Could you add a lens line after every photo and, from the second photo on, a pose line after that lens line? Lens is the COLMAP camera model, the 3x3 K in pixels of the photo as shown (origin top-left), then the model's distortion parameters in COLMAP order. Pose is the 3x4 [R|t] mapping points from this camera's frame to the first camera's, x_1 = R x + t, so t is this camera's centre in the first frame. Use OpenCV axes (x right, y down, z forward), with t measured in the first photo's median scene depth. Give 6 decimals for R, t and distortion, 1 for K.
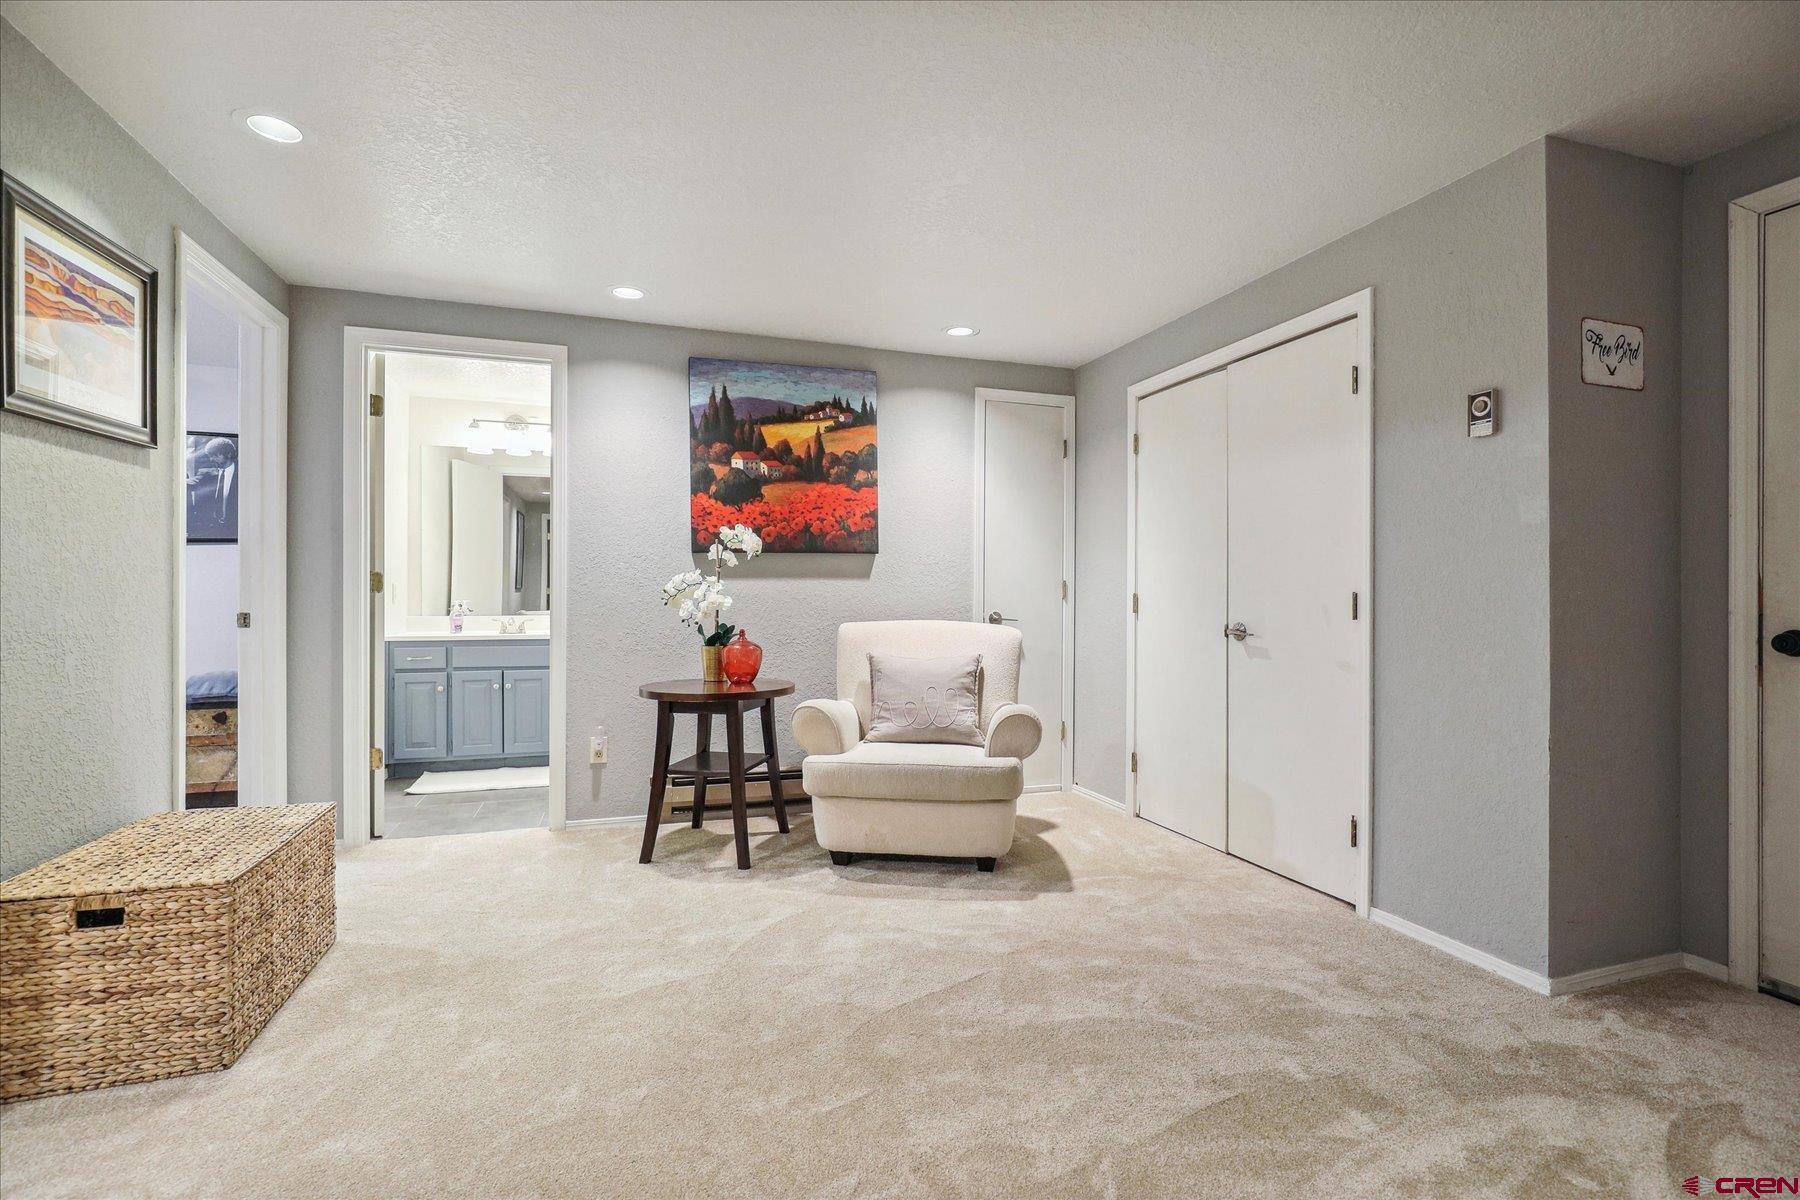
lens RADIAL K [[819.2, 0, 904.4], [0, 819.2, 594.9], [0, 0, 1]] dist [-0.019631, 0.000183]
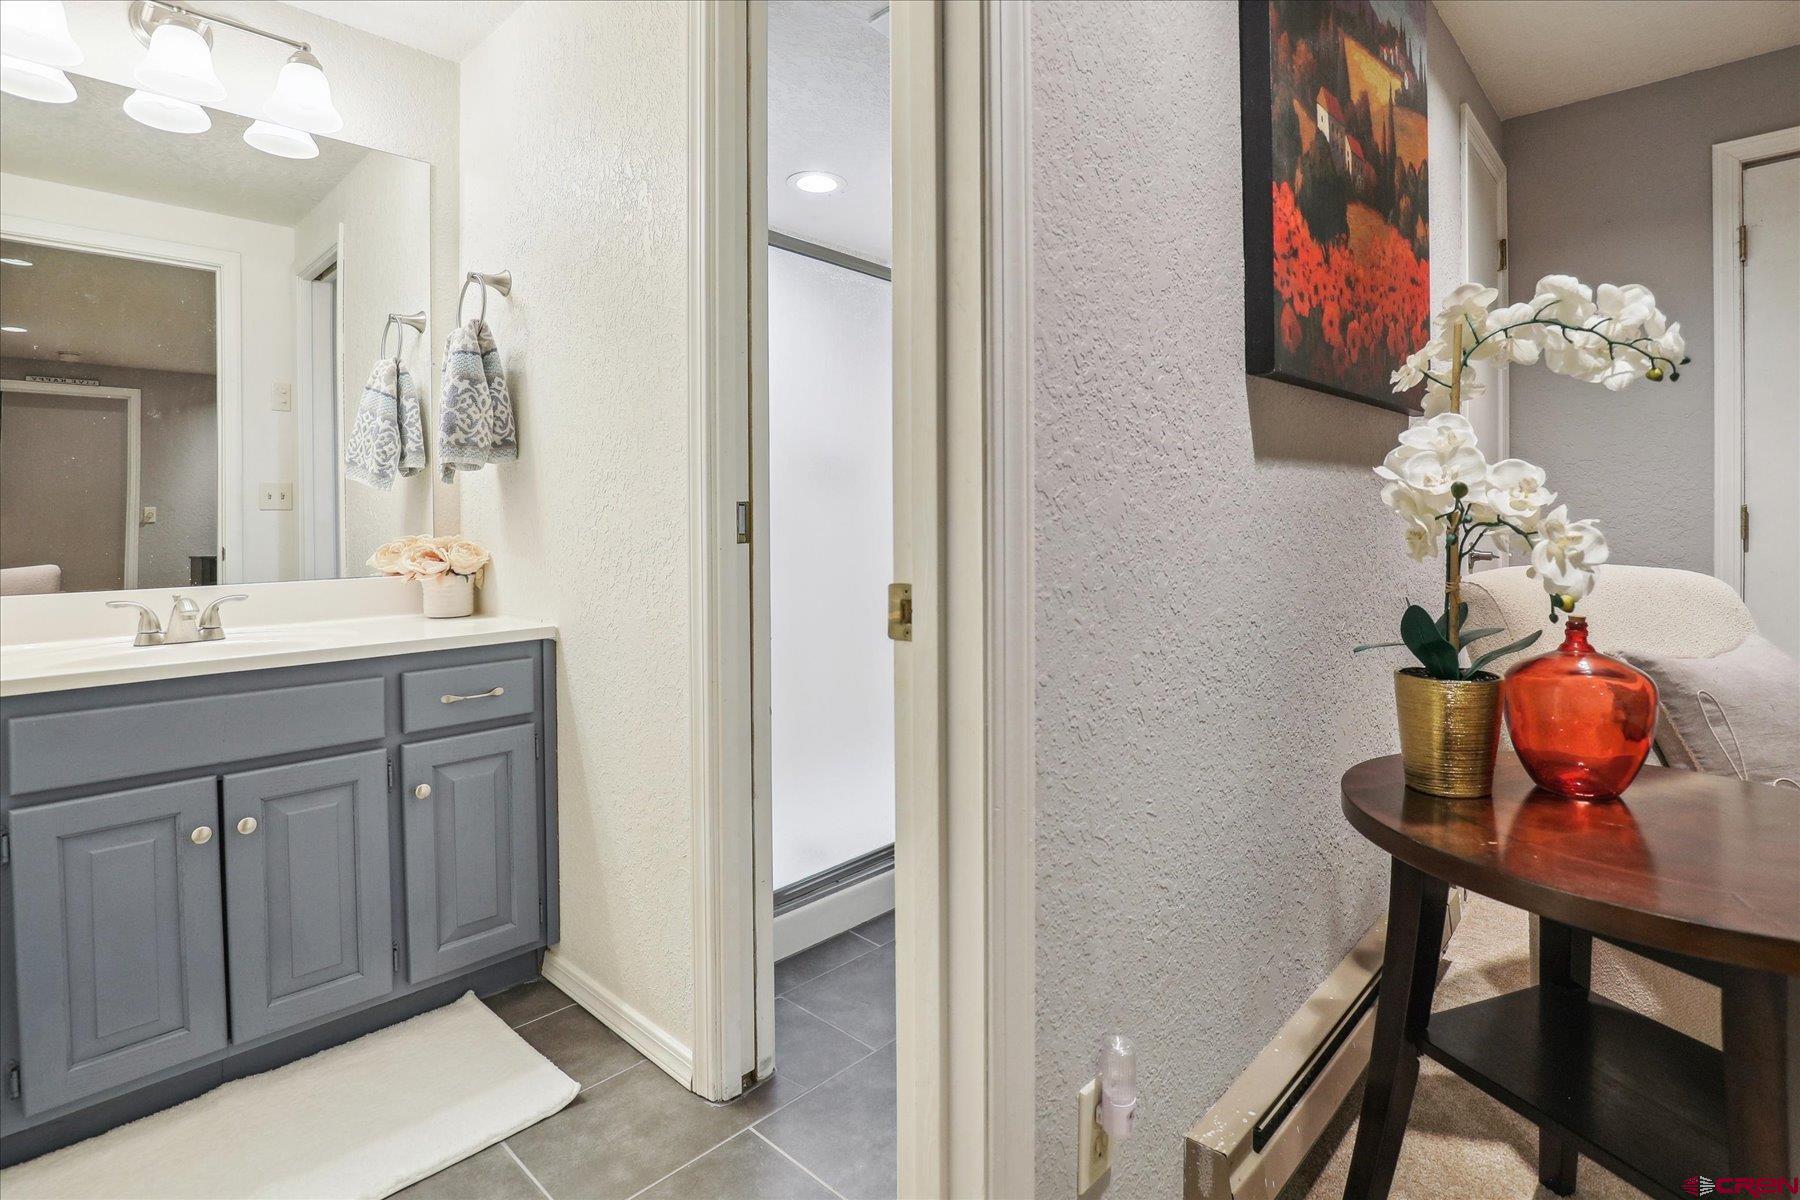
lens RADIAL K [[874.0, 0, 929.1], [0, 874.0, 534.4], [0, 0, 1]] dist [-0.000755, 0.000014]
pose [[0.877661, -0.013029, 0.479104, -0.529230], [0.008208, 0.999892, 0.012154, 0.005926], [-0.479211, -0.006735, 0.877674, 0.763858]]
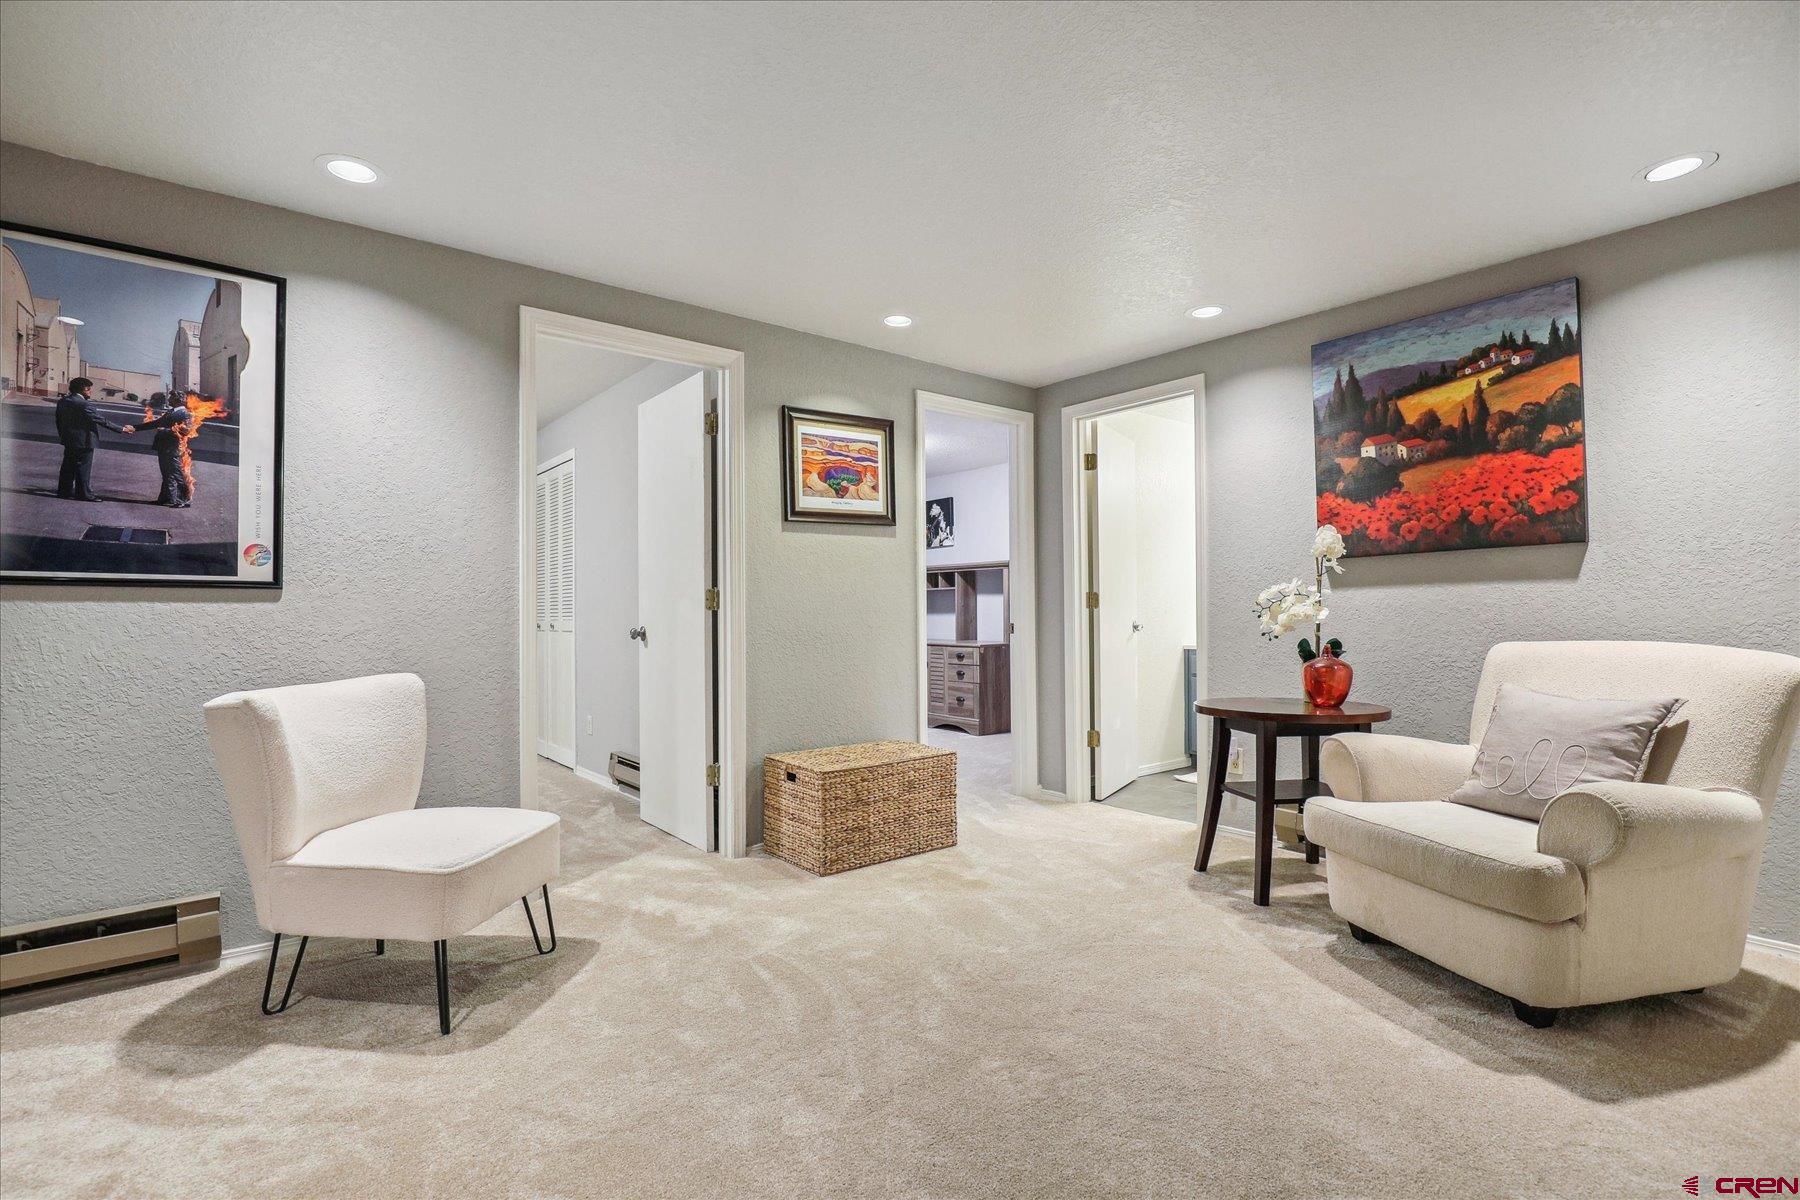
lens RADIAL K [[845.7, 0, 891.9], [0, 845.7, 605.0], [0, 0, 1]] dist [-0.024406, 0.000556]
pose [[0.329482, -0.016019, -0.944026, 0.456952], [0.009353, 0.999862, -0.013702, 0.006305], [0.944116, -0.004315, 0.329586, 0.245543]]
